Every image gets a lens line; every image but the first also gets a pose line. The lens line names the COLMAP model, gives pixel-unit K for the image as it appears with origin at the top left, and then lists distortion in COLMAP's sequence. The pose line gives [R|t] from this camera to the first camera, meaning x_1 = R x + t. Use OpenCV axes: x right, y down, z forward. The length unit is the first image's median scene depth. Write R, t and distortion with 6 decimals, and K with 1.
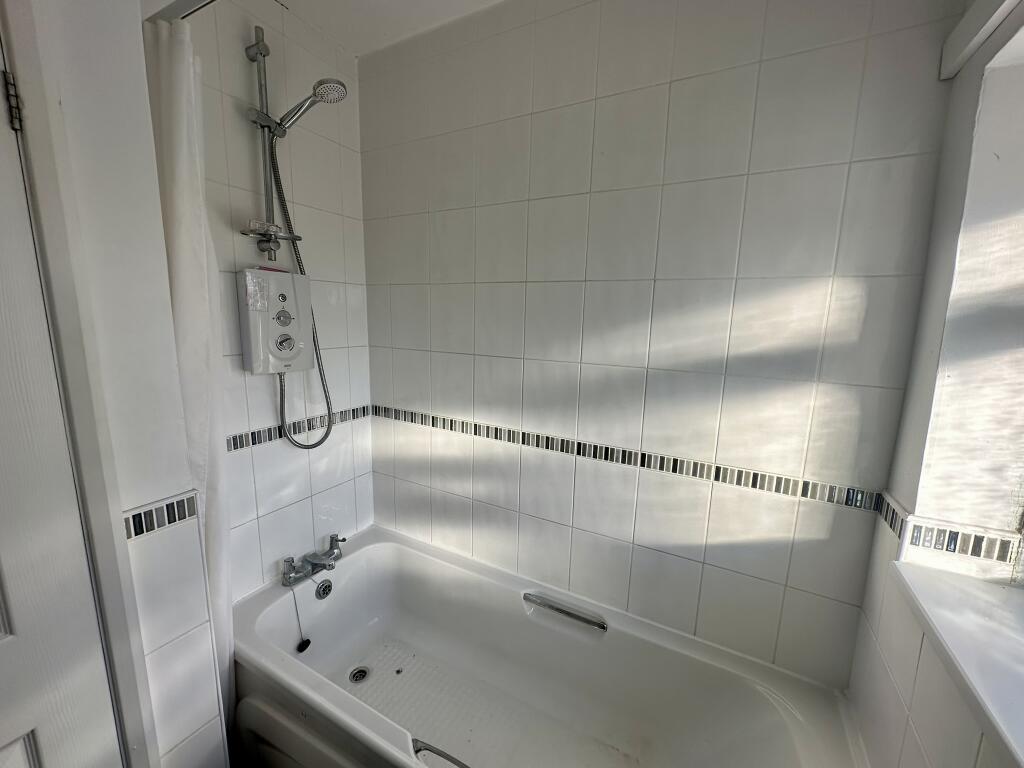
lens RADIAL K [[406.4, 0, 513.1], [0, 406.4, 382.9], [0, 0, 1]] dist [-0.000882, 0.000403]
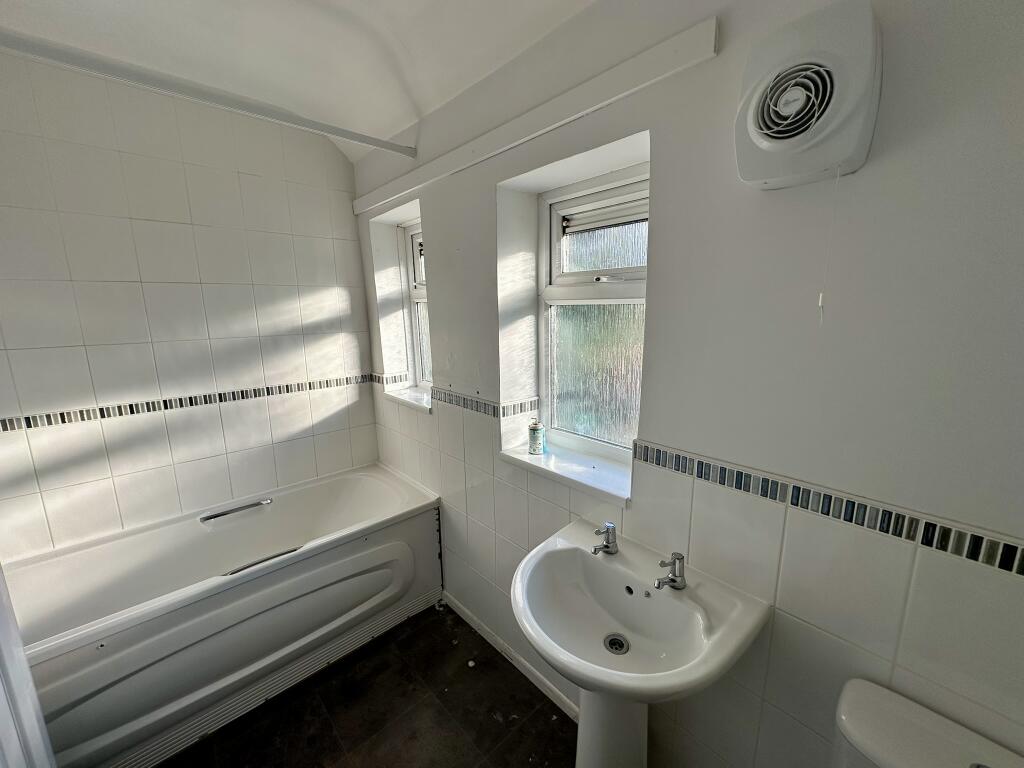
lens RADIAL K [[406.4, 0, 510.4], [0, 406.4, 383.4], [0, 0, 1]] dist [-0.000882, 0.000403]
pose [[0.316802, -0.201275, 0.926890, -0.921285], [0.177468, 0.972546, 0.150532, 0.082698], [-0.931741, 0.116804, 0.343824, -0.522835]]
